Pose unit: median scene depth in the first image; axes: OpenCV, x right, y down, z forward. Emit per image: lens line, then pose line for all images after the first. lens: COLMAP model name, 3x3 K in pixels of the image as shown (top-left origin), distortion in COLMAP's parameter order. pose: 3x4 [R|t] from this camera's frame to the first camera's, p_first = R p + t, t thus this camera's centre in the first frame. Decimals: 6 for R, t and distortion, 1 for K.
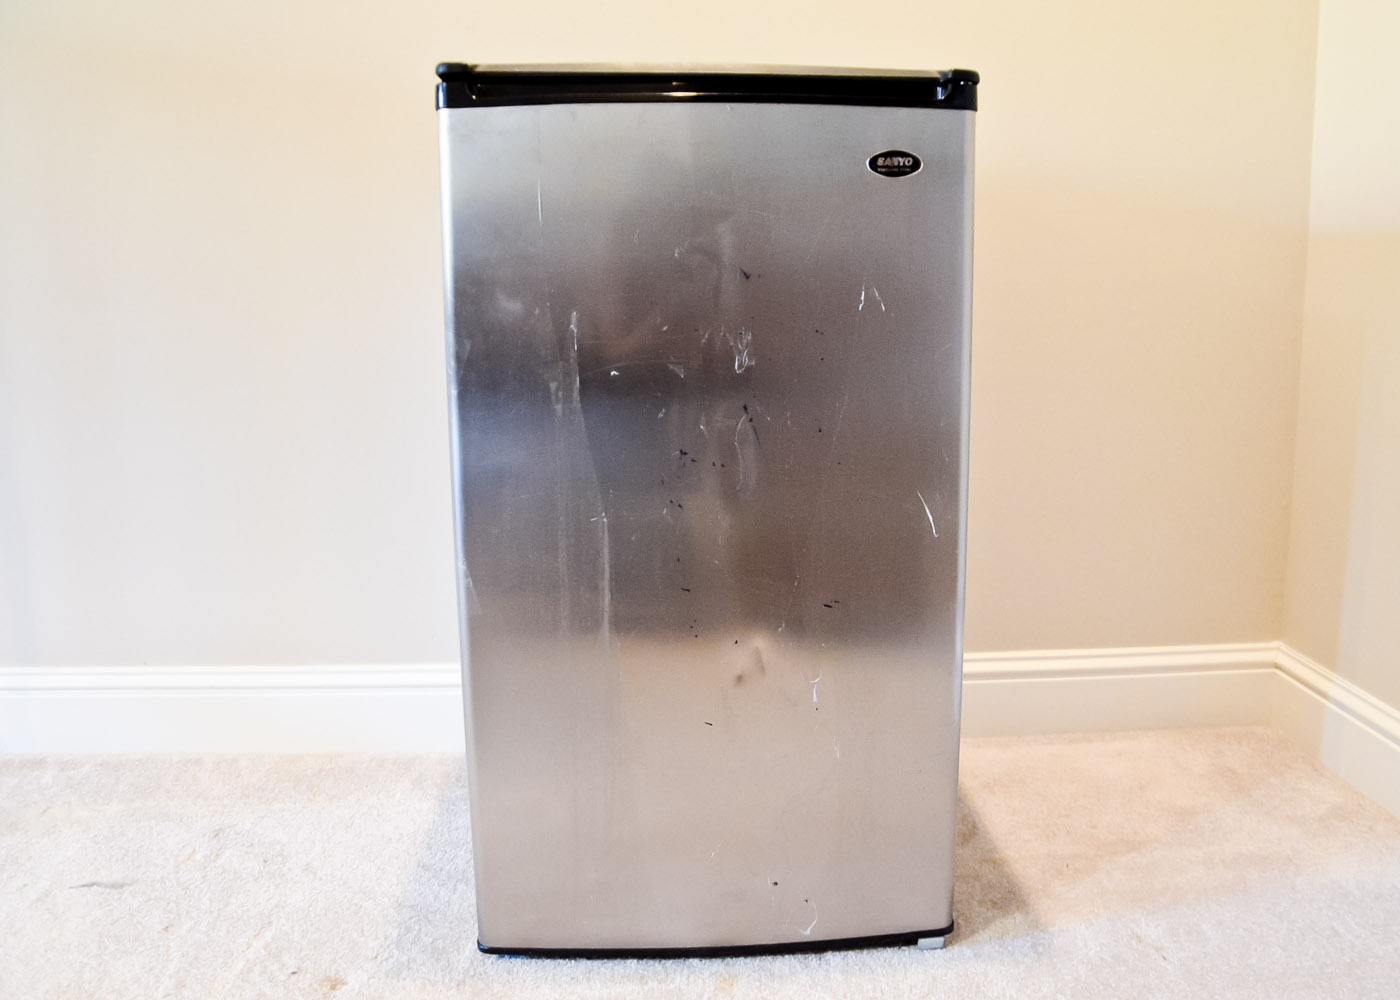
lens RADIAL K [[1279.3, 0, 730.3], [0, 1279.3, 500.0], [0, 0, 1]] dist [-0.168200, 0.143977]
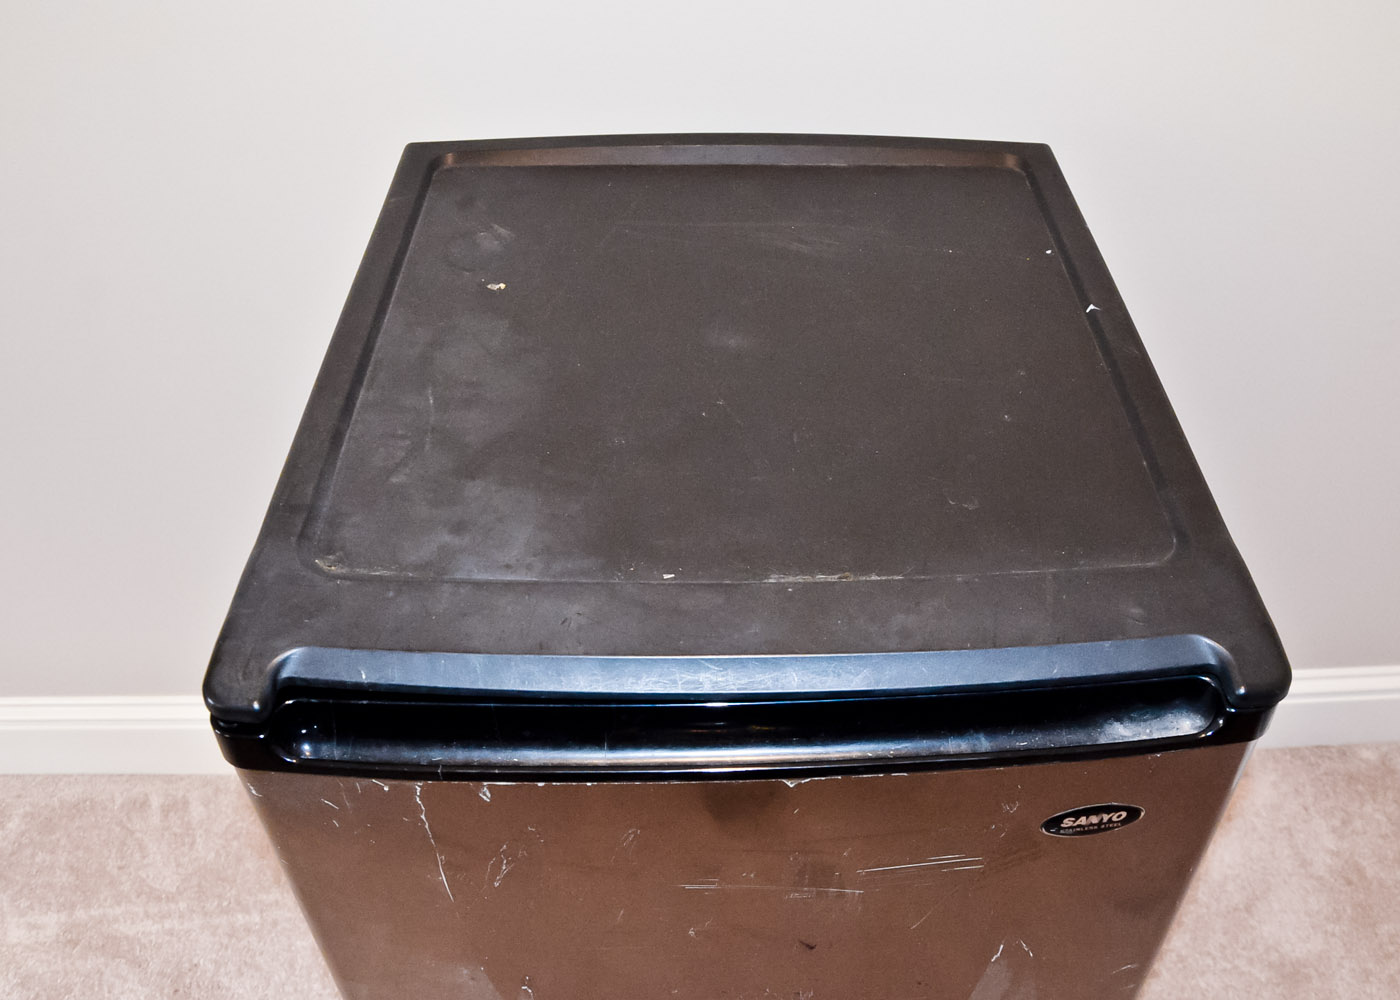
lens RADIAL K [[1279.3, 0, 730.3], [0, 1279.3, 500.0], [0, 0, 1]] dist [-0.168200, 0.143977]
pose [[0.999611, 0.014863, -0.023615, -0.009976], [-0.000368, 0.853271, 0.521468, -0.623216], [0.027901, -0.521256, 0.852944, 0.593601]]
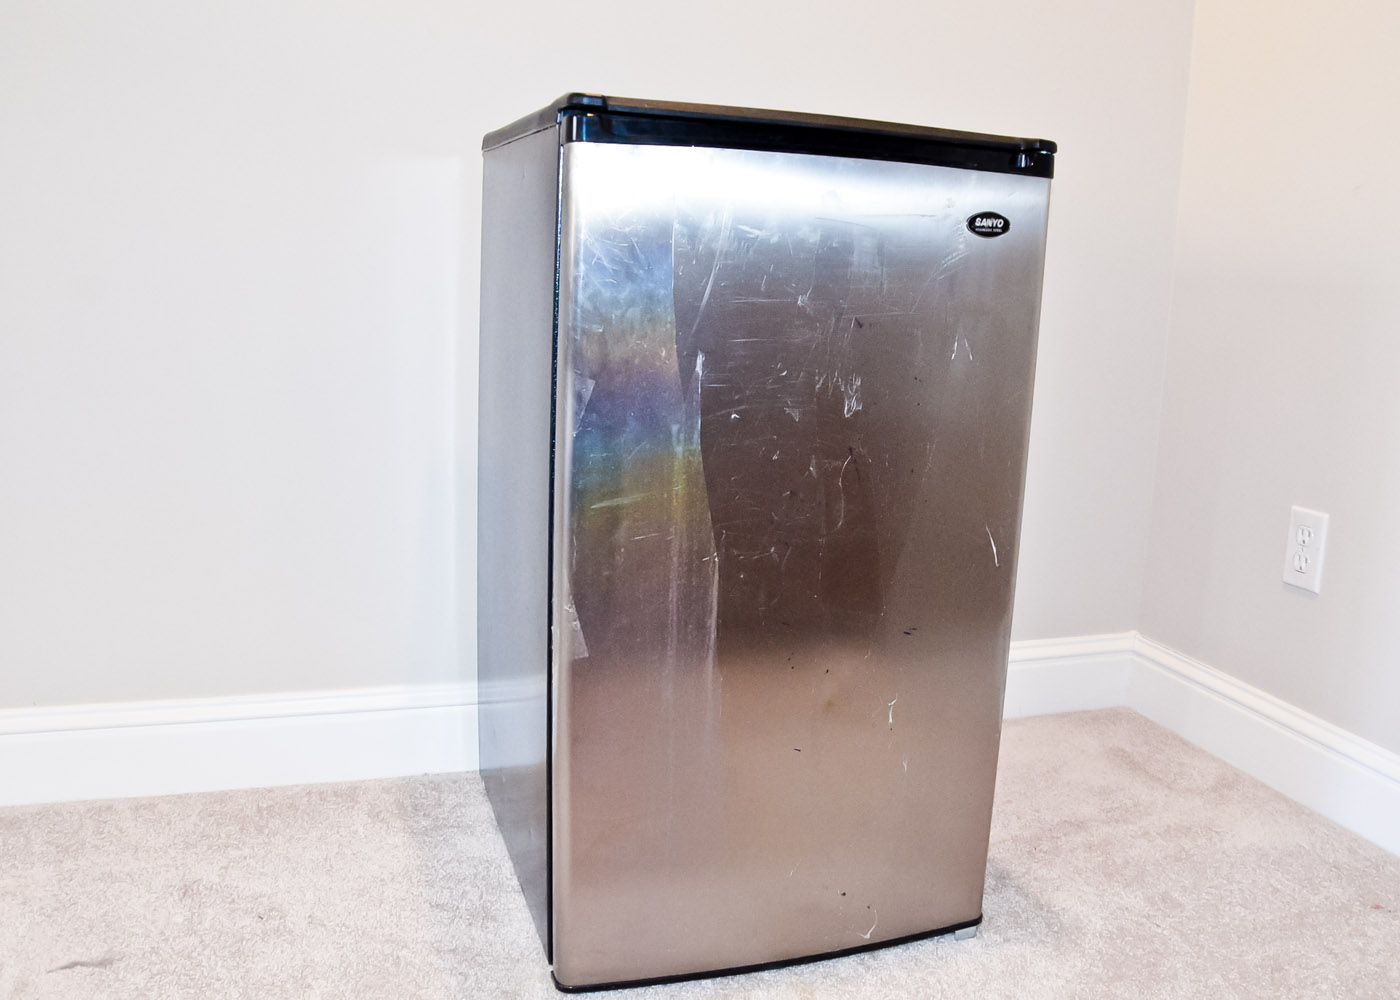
lens RADIAL K [[1279.3, 0, 730.3], [0, 1279.3, 500.0], [0, 0, 1]] dist [-0.168200, 0.143977]
pose [[0.959394, -0.009261, 0.281918, -0.369970], [0.001565, 0.999620, 0.027510, -0.058893], [-0.282066, -0.025952, 0.959044, 0.022983]]
